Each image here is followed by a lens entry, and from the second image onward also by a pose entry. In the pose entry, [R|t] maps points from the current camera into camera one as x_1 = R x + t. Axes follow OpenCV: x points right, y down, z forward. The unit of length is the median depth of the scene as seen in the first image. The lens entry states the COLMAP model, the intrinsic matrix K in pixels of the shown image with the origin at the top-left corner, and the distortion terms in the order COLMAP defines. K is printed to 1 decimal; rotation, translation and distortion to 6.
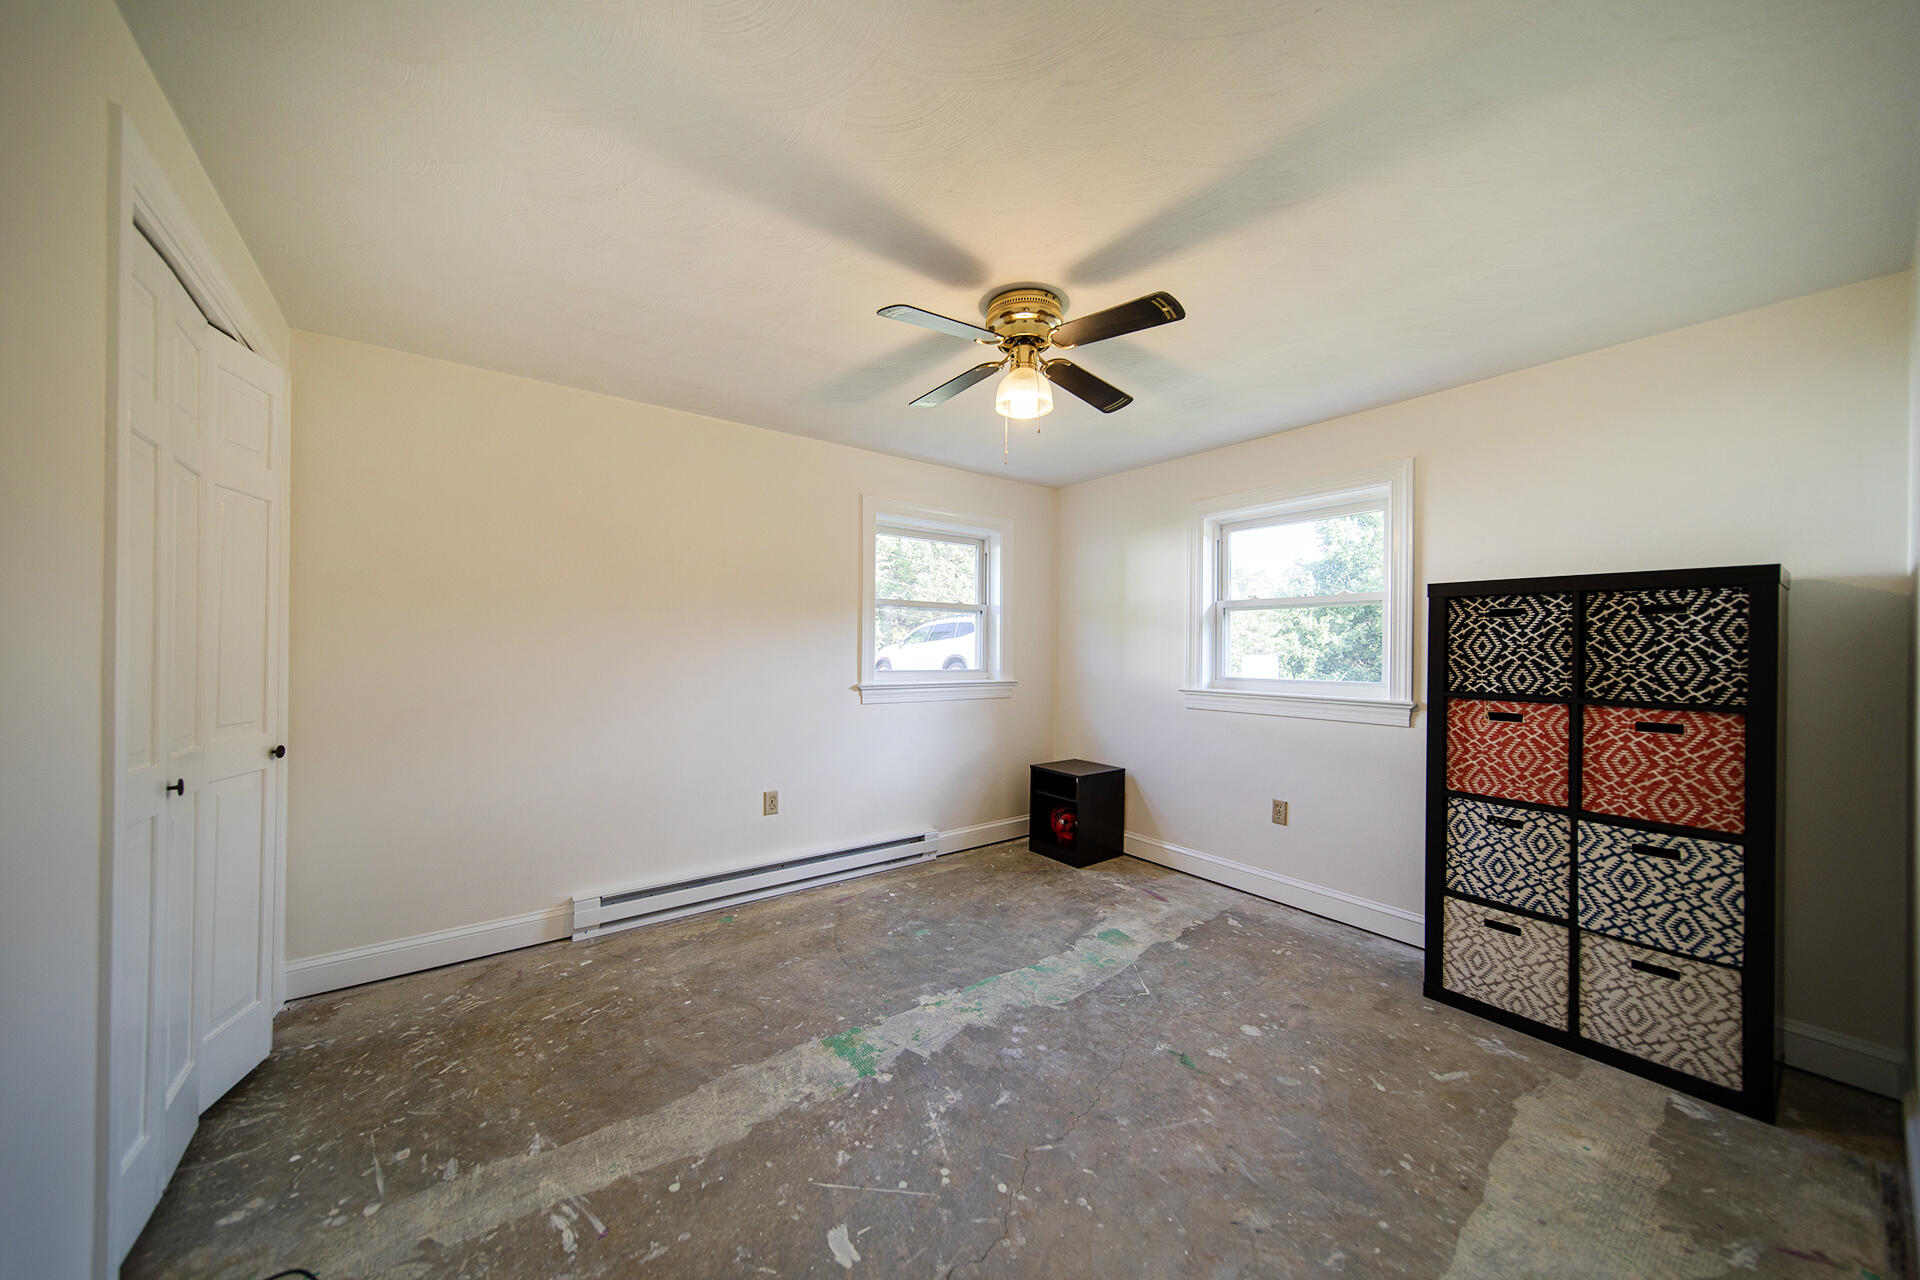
lens RADIAL K [[679.3, 0, 948.8], [0, 679.3, 646.6], [0, 0, 1]] dist [0.008917, -0.000253]
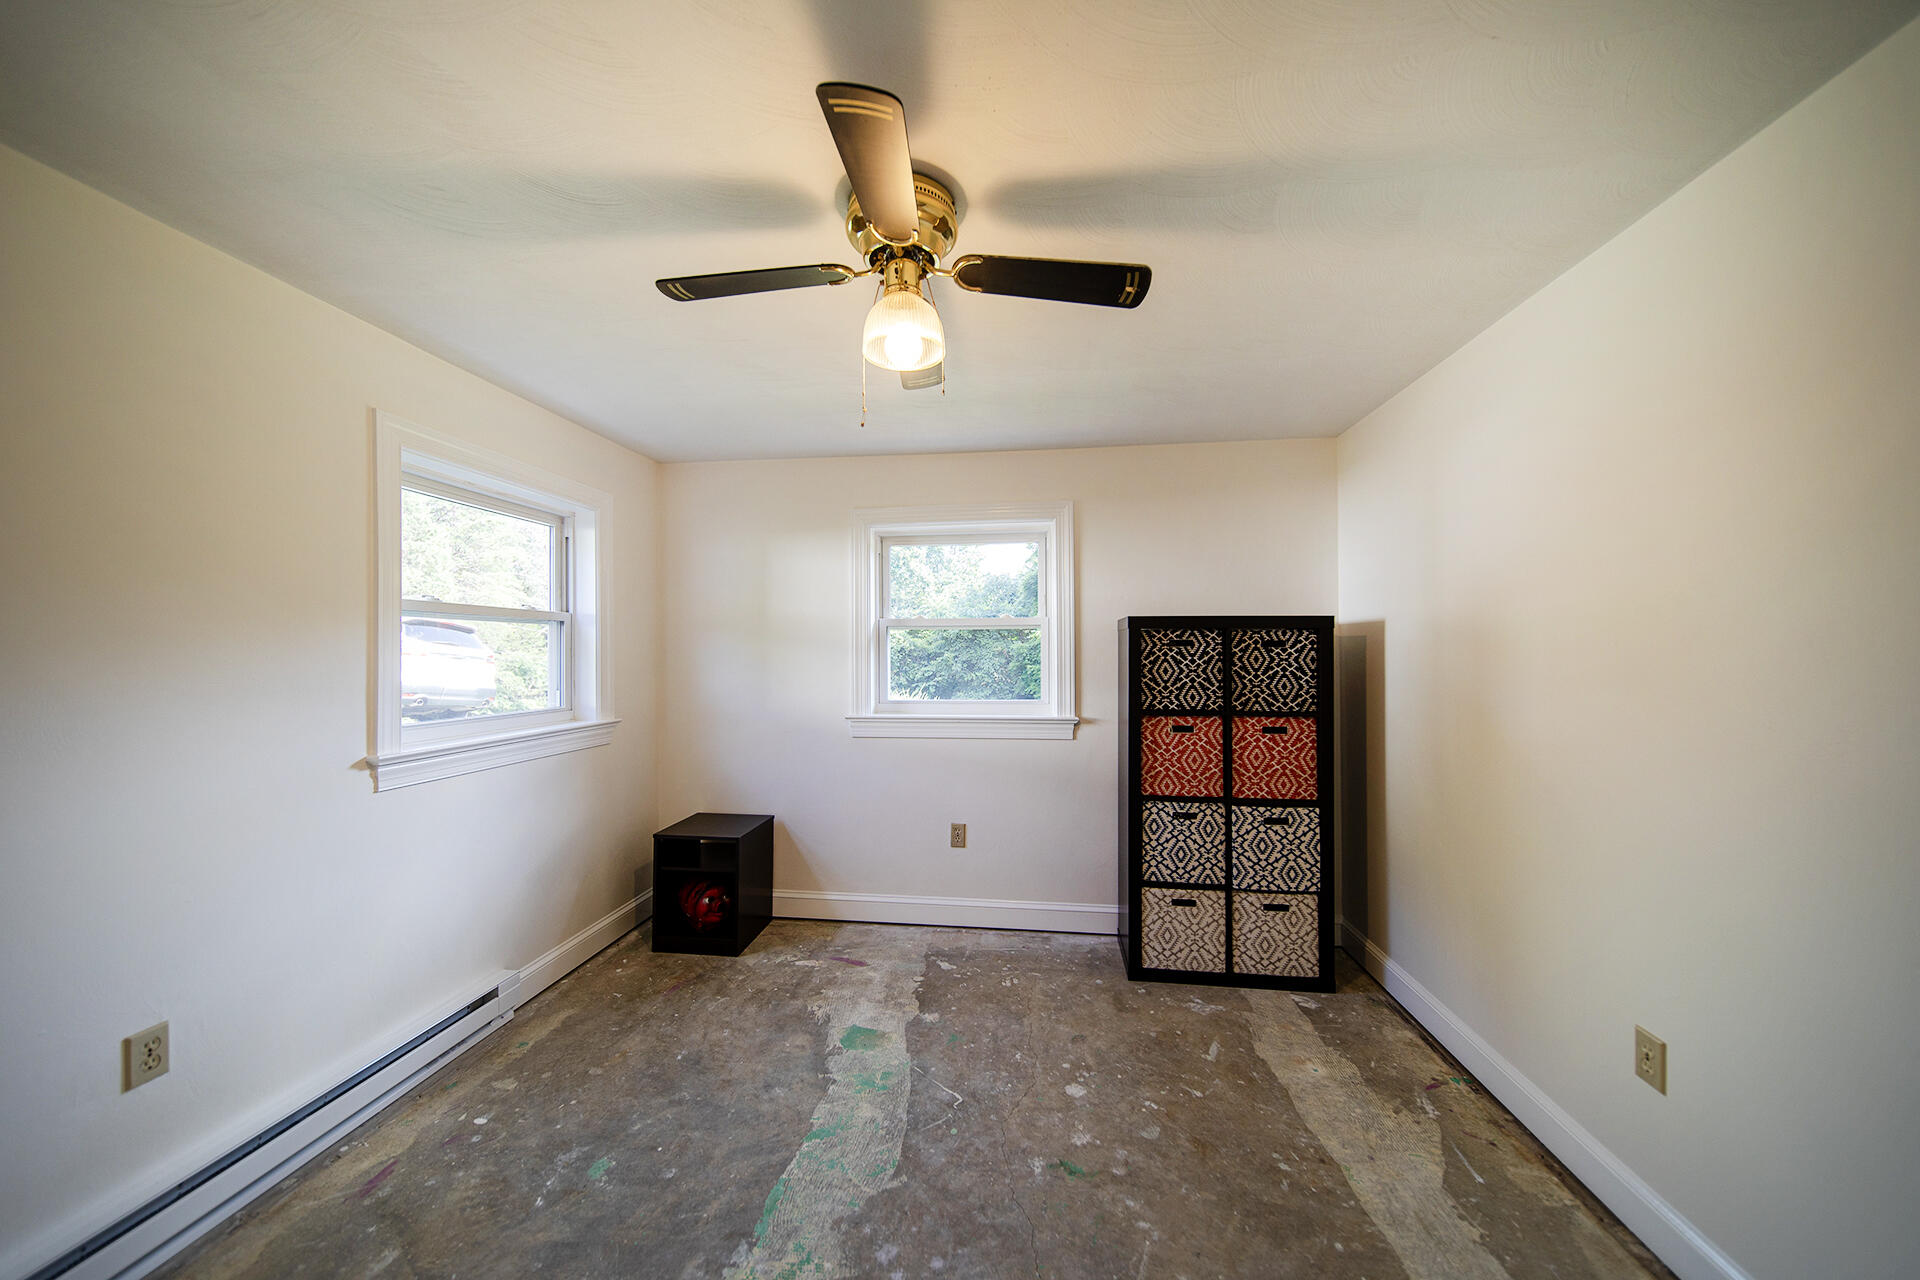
lens RADIAL K [[679.3, 0, 970.3], [0, 679.3, 644.6], [0, 0, 1]] dist [0.008917, -0.000253]
pose [[0.683246, -0.003632, 0.730179, -0.330672], [0.006906, 0.999975, -0.001488, -0.048636], [-0.730156, 0.006059, 0.683254, 0.452214]]
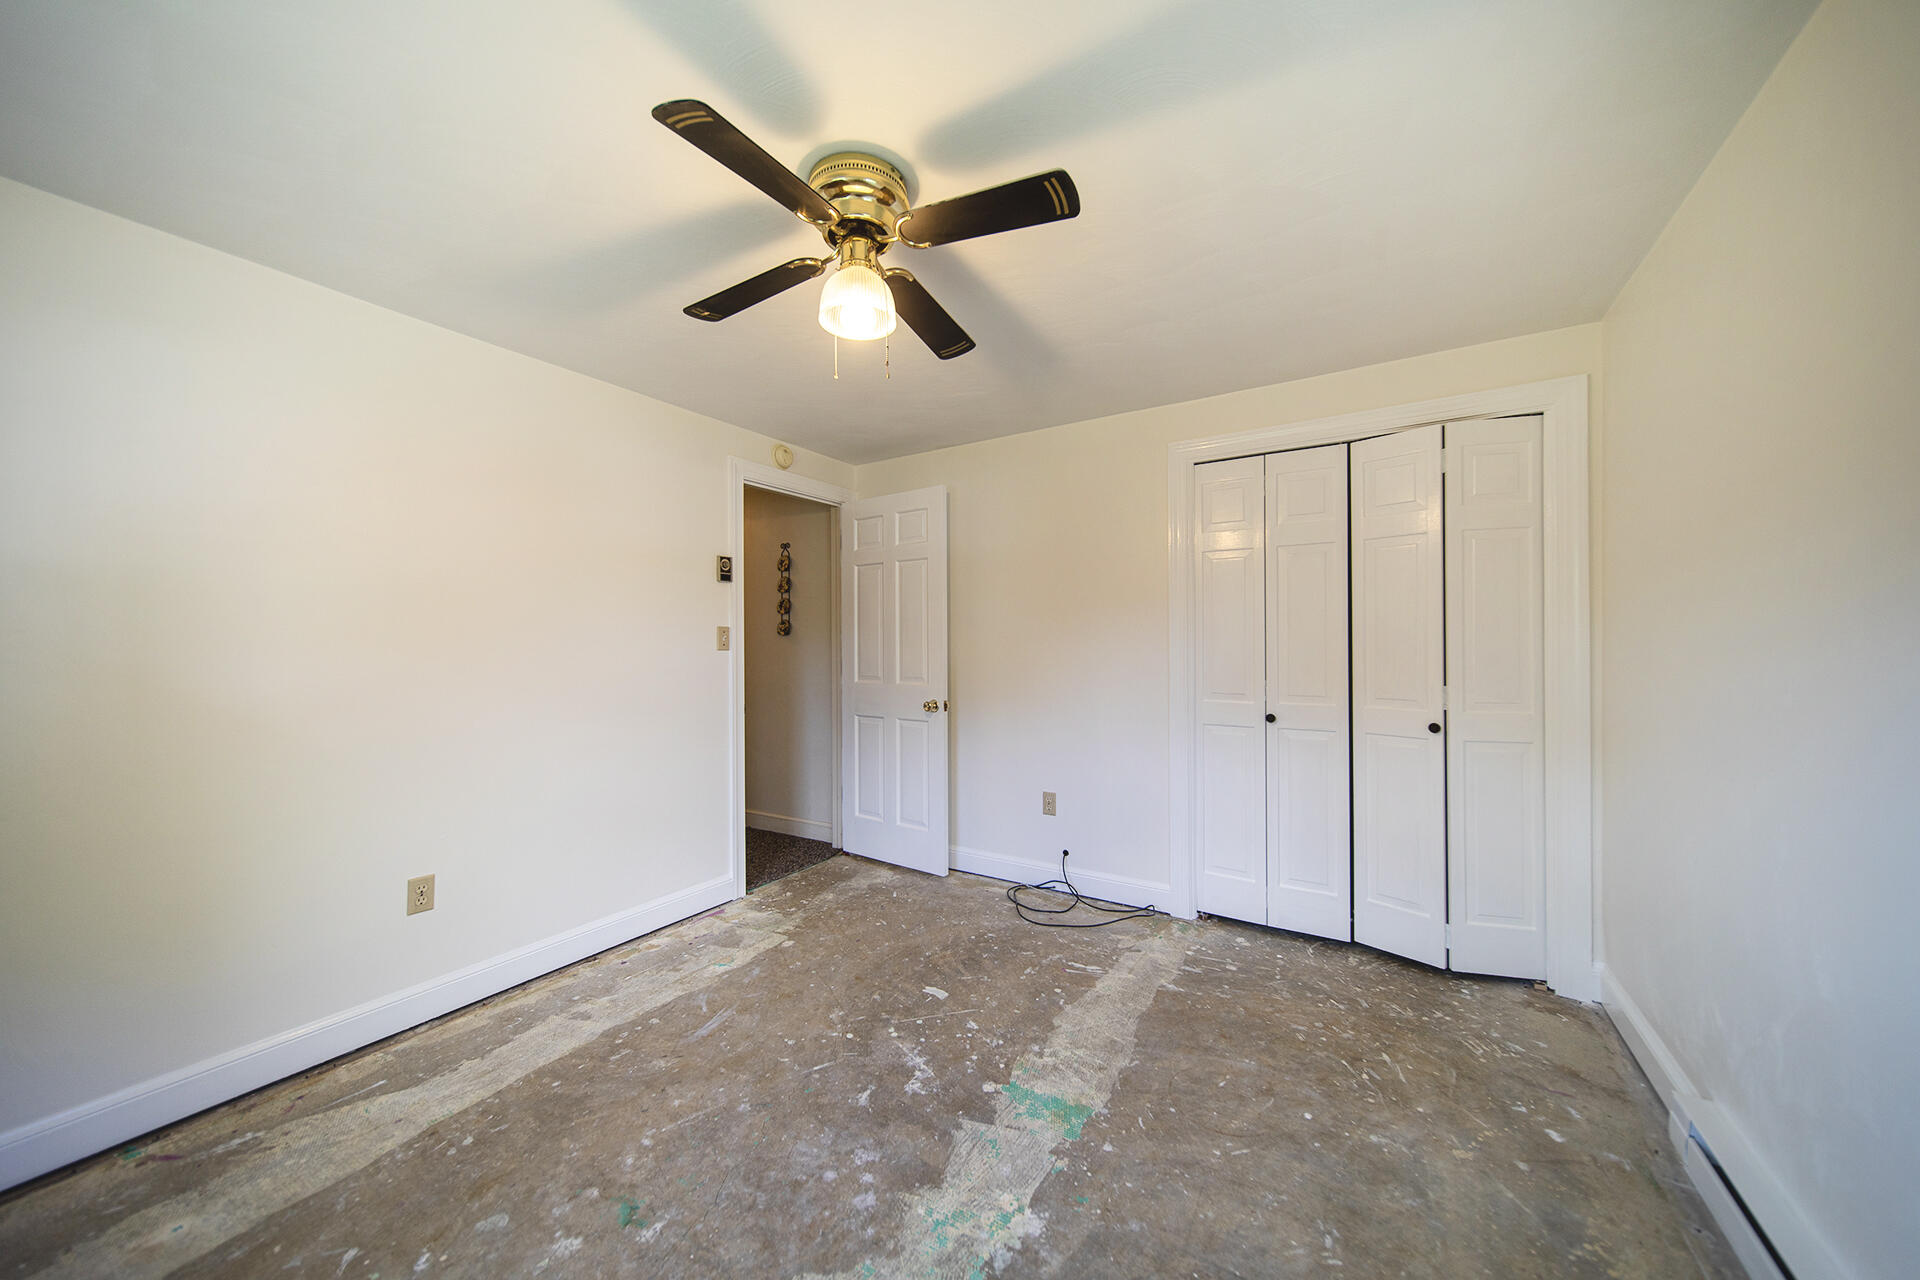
lens RADIAL K [[679.3, 0, 957.3], [0, 679.3, 646.3], [0, 0, 1]] dist [0.008917, -0.000253]
pose [[-0.931384, -0.004494, -0.364011, 0.262246], [-0.001580, 0.999964, -0.008301, 0.013752], [0.364036, -0.007157, -0.931358, 1.630480]]
